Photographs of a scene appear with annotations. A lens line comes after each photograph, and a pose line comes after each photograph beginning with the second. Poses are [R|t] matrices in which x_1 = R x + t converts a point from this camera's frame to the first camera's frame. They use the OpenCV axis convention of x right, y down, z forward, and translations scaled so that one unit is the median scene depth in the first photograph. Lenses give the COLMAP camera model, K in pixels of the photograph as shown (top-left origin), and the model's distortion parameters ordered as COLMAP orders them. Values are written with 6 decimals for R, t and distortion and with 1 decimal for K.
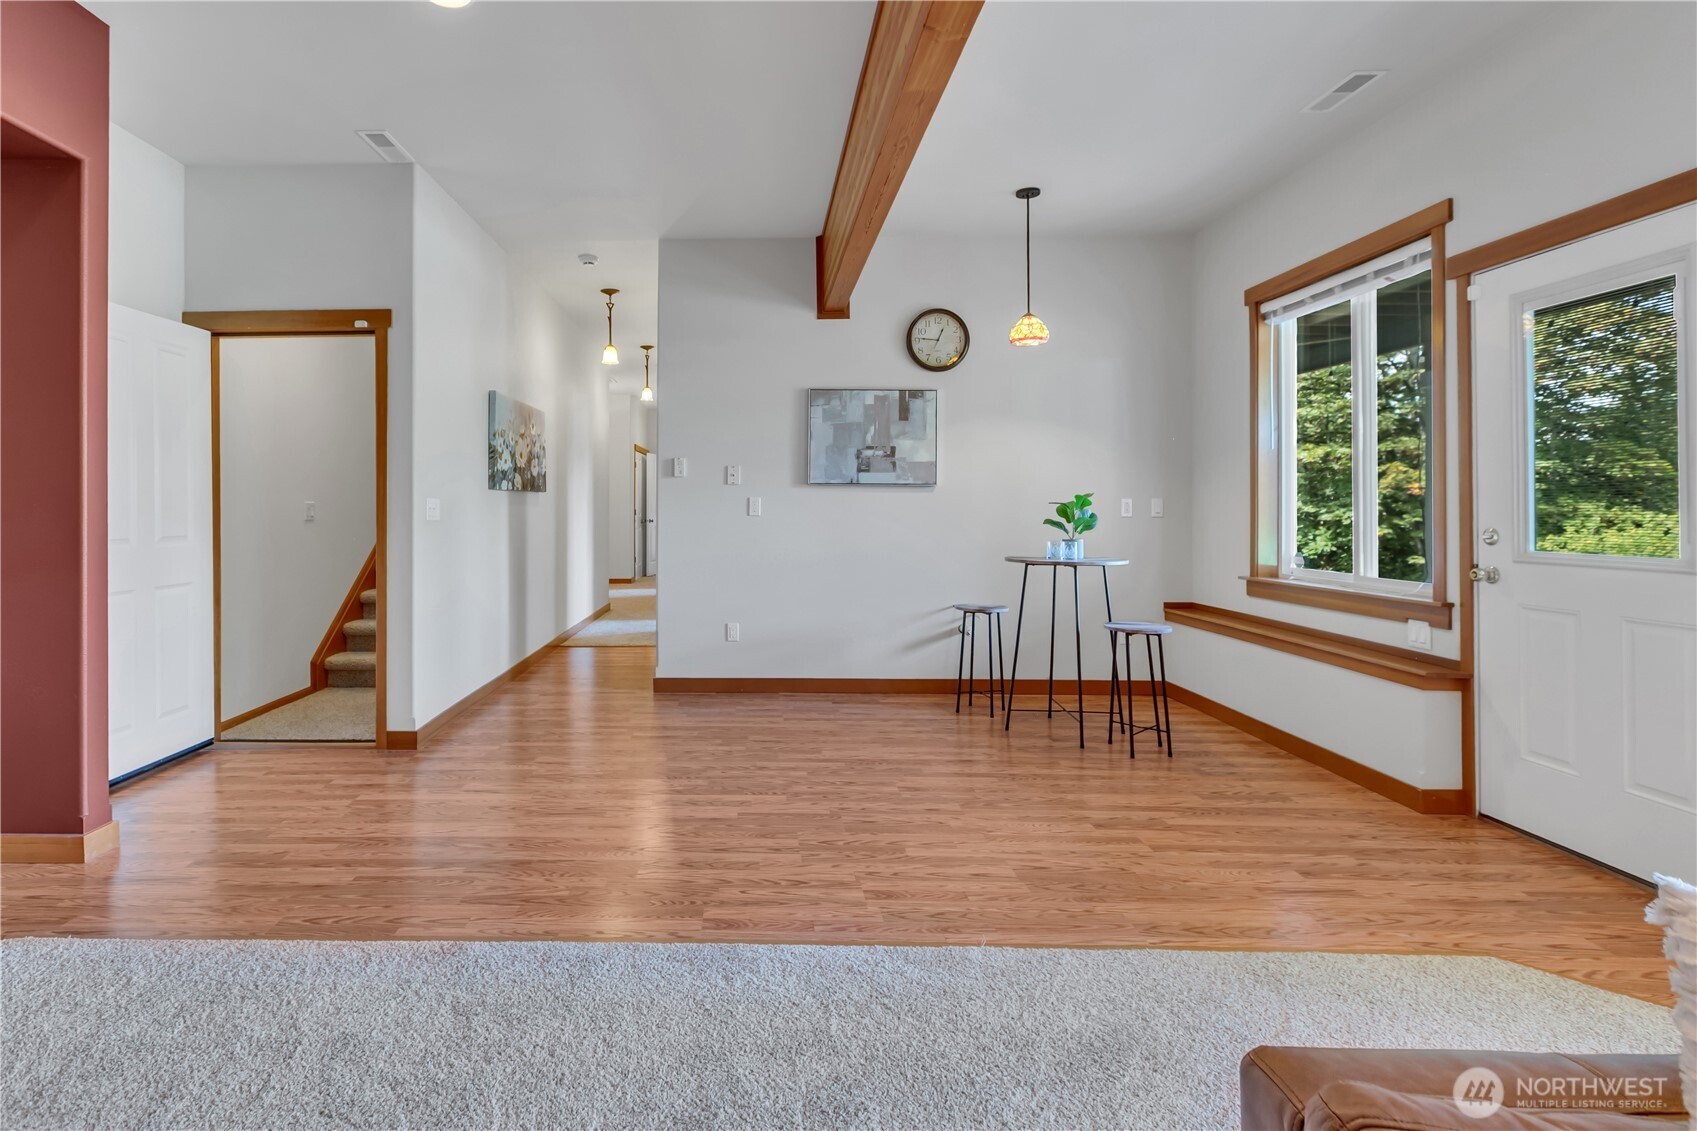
lens RADIAL K [[853.7, 0, 731.3], [0, 853.7, 506.3], [0, 0, 1]] dist [0.005098, 0.000606]
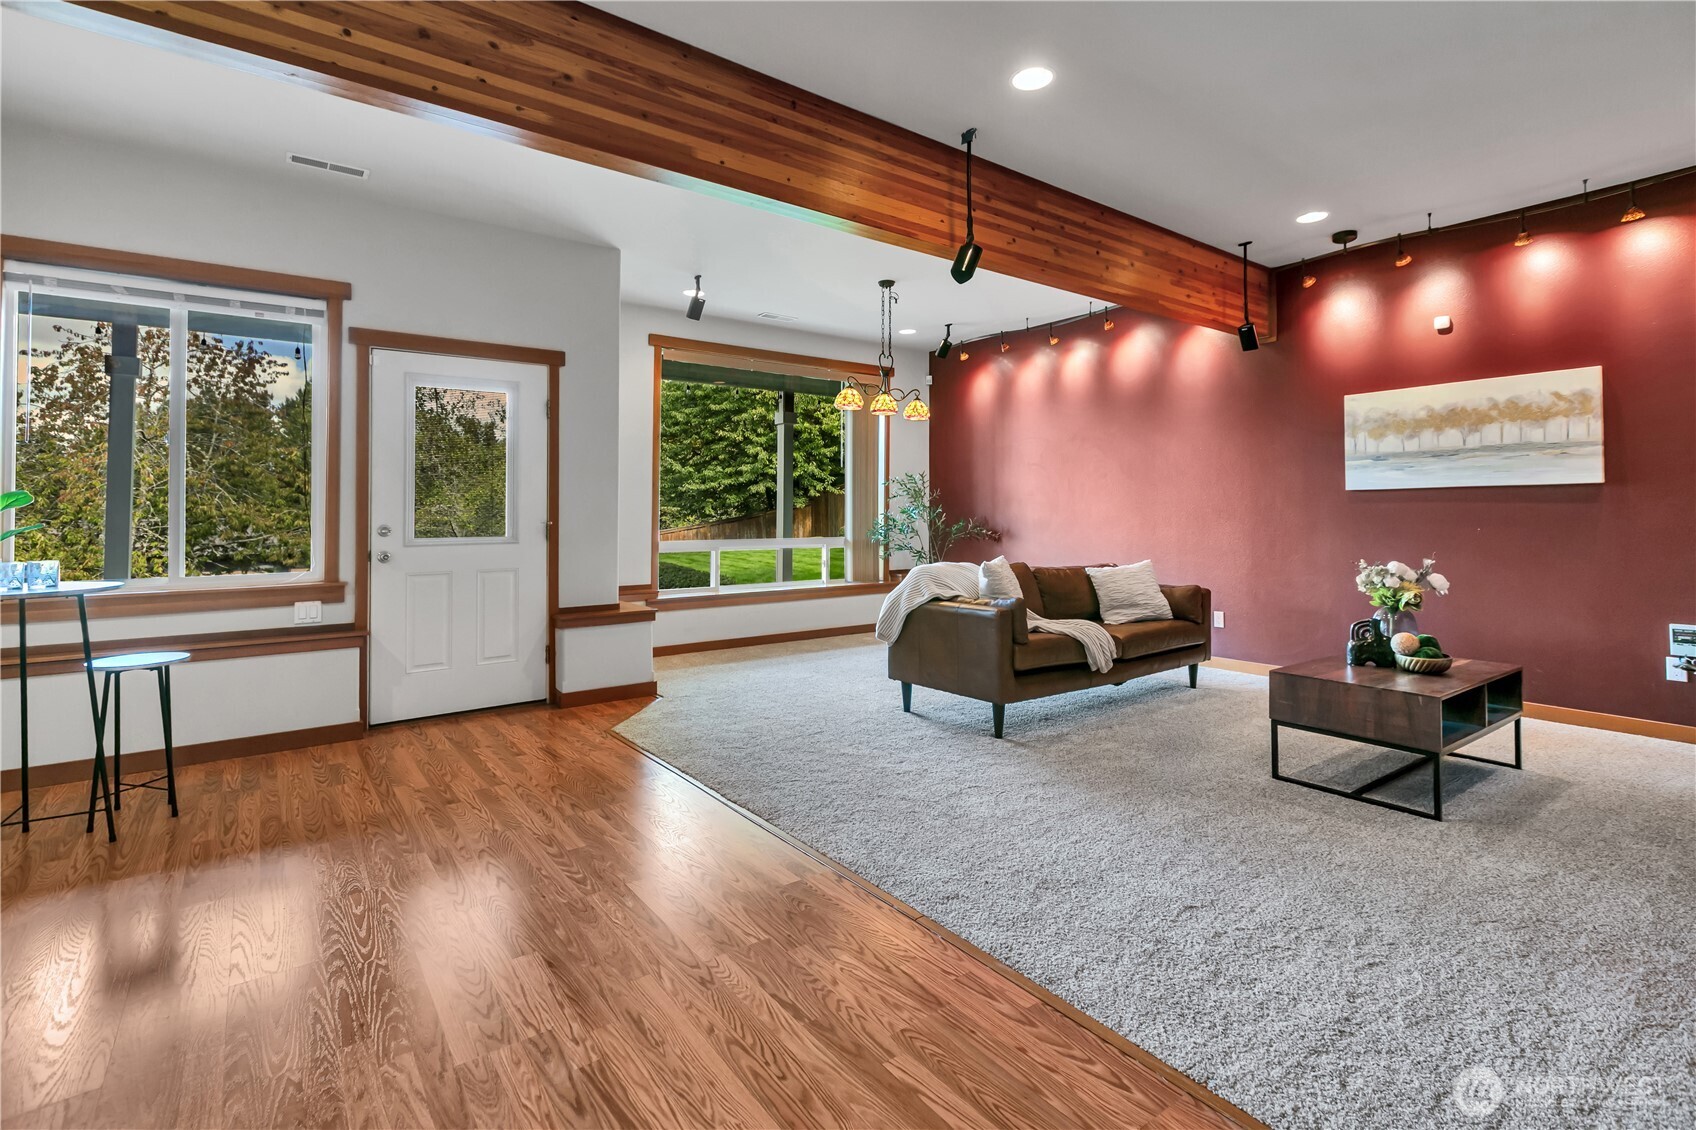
lens RADIAL K [[785.6, 0, 860.5], [0, 785.6, 507.5], [0, 0, 1]] dist [-0.000731, 0.000147]
pose [[-0.624694, 0.010392, 0.780801, -0.417443], [0.008200, 0.999944, -0.006748, 0.007352], [-0.780827, 0.002187, -0.624744, 0.755577]]
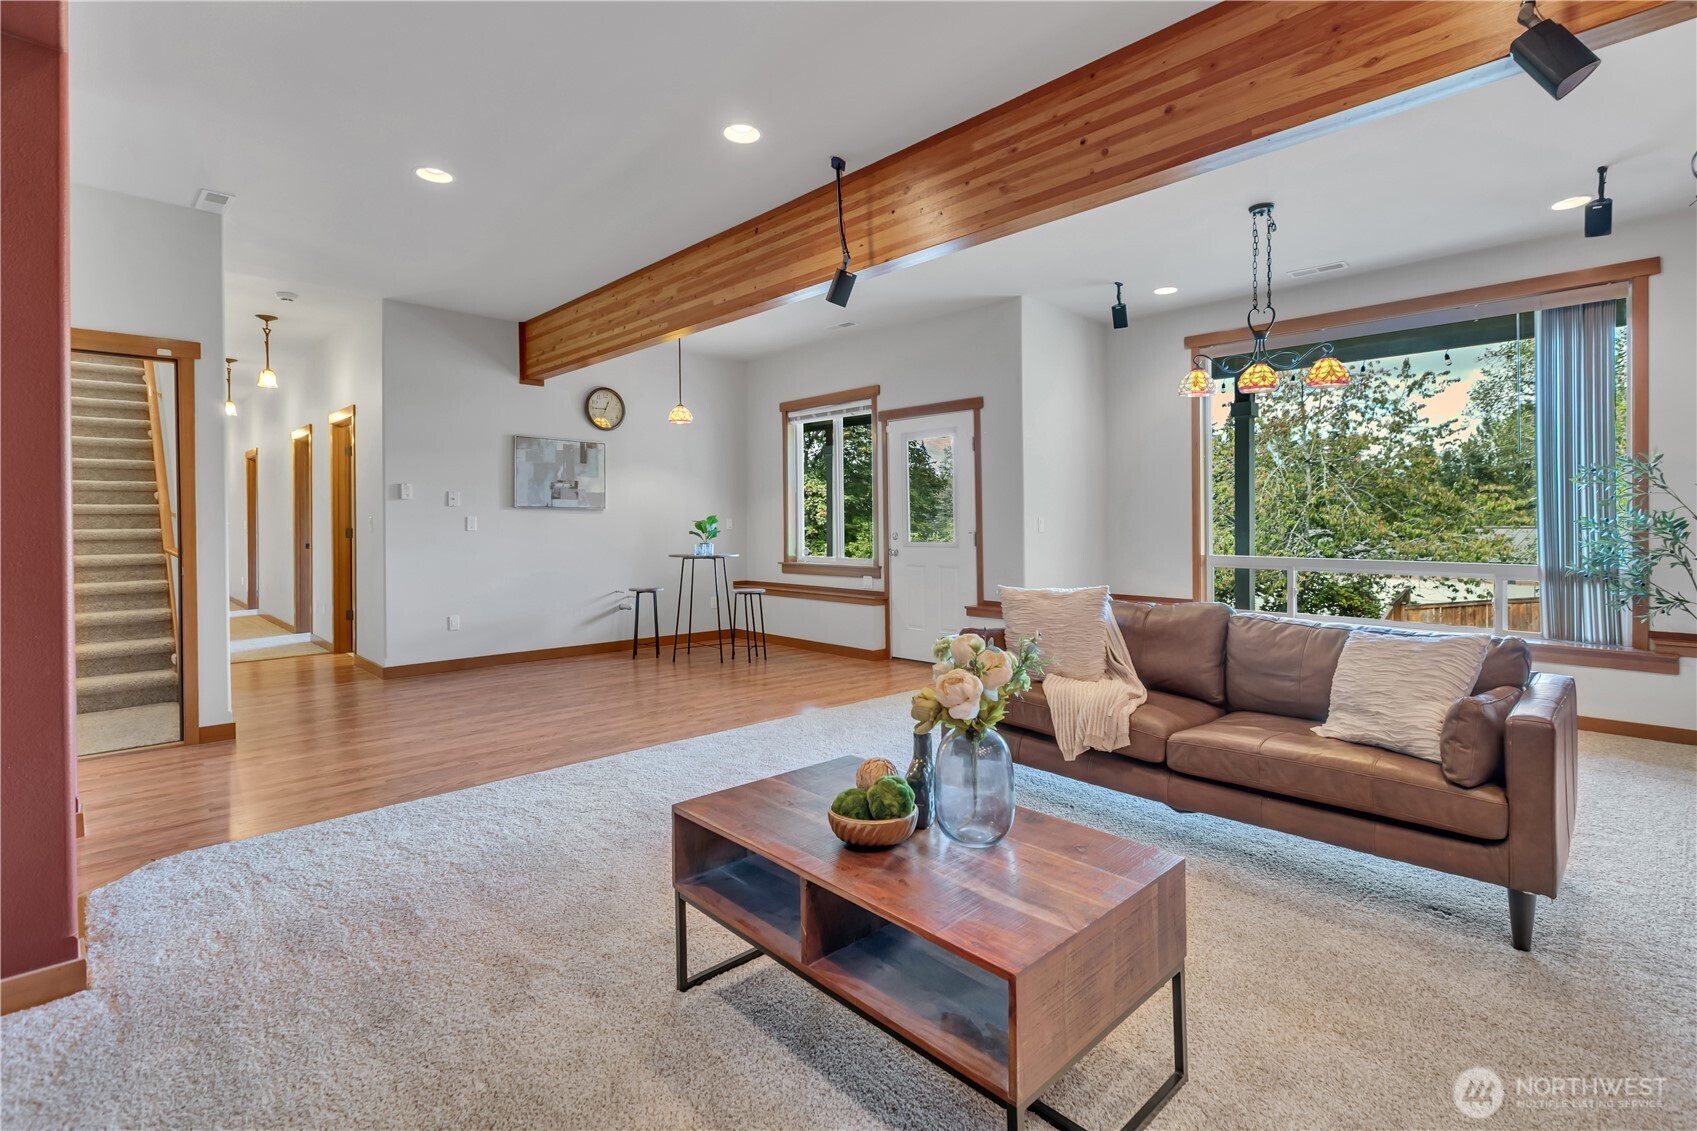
lens RADIAL K [[789.7, 0, 858.2], [0, 789.7, 530.2], [0, 0, 1]] dist [0.002302, -0.000564]
pose [[0.699169, -0.005338, 0.714936, -0.441328], [0.002602, 0.999985, 0.004922, 0.005874], [-0.714951, -0.001581, 0.699172, -0.259281]]
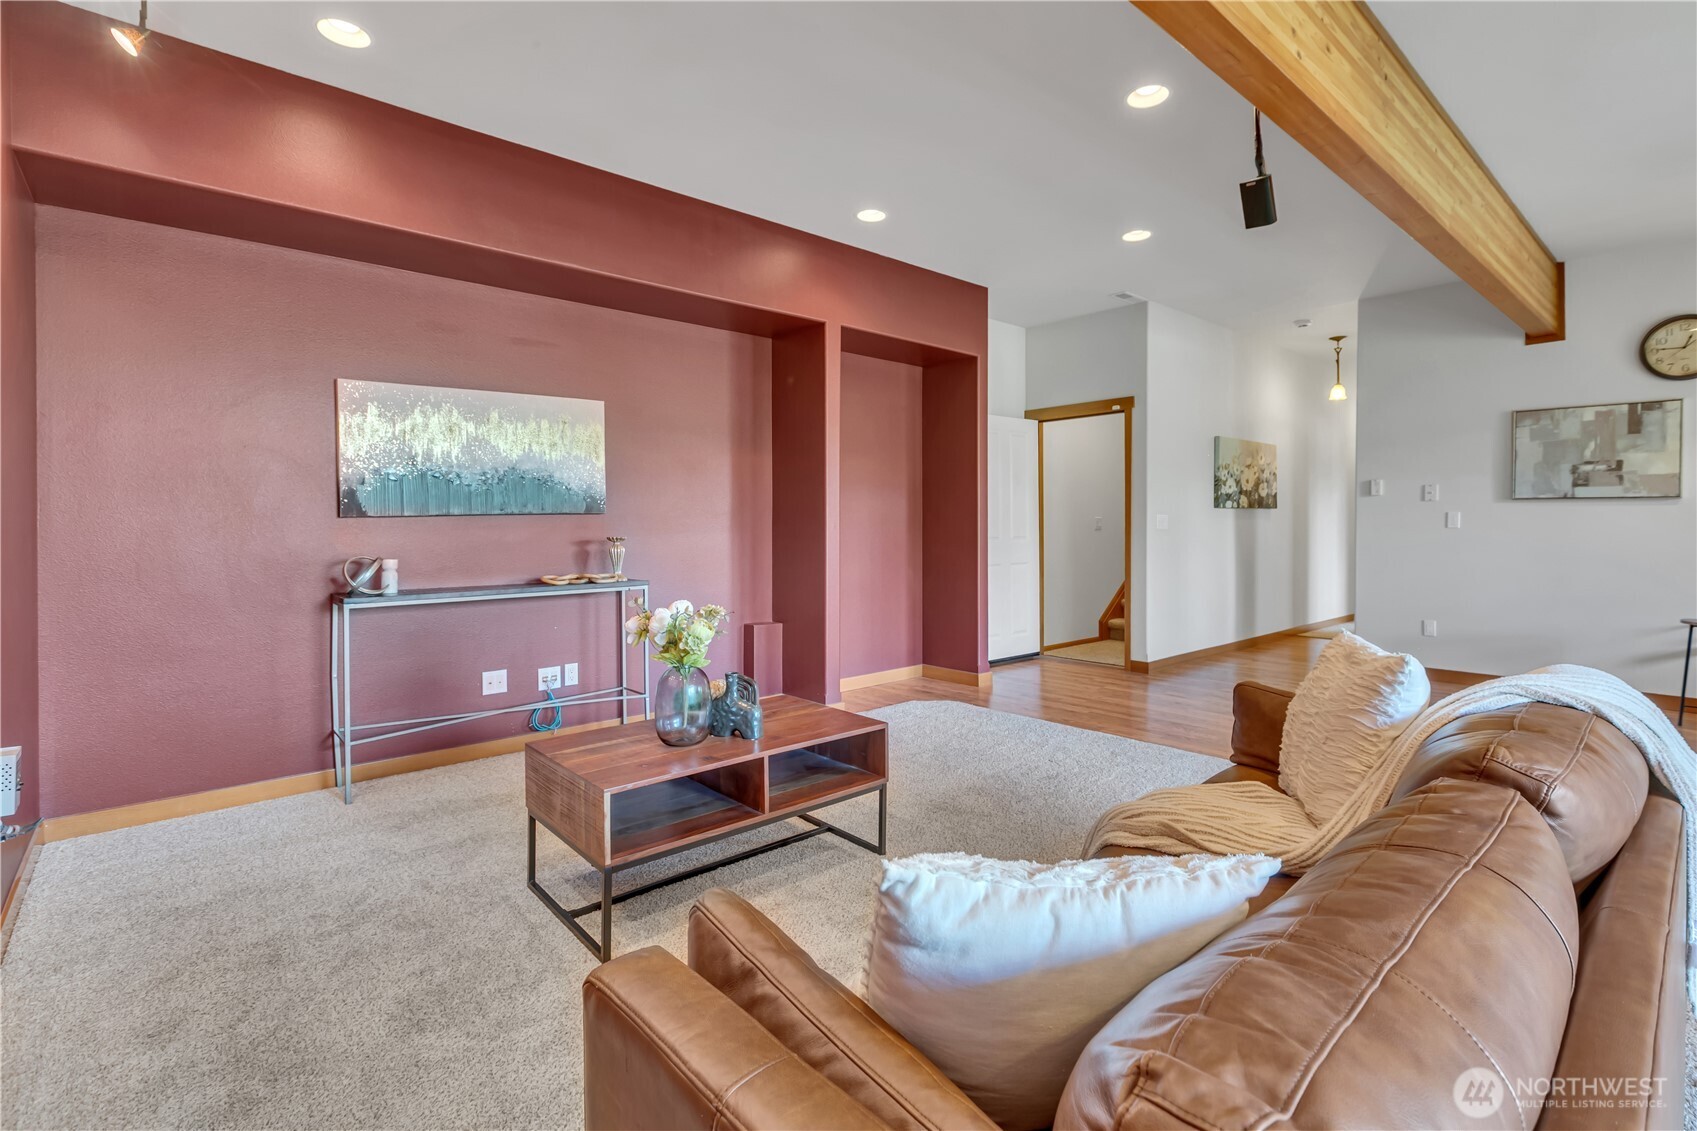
lens RADIAL K [[789.7, 0, 858.2], [0, 789.7, 530.2], [0, 0, 1]] dist [0.002302, -0.000564]
pose [[0.684807, 0.007708, -0.728684, 0.268980], [0.000210, 0.999942, 0.010774, 0.002826], [0.728725, -0.007531, 0.684765, -0.317609]]
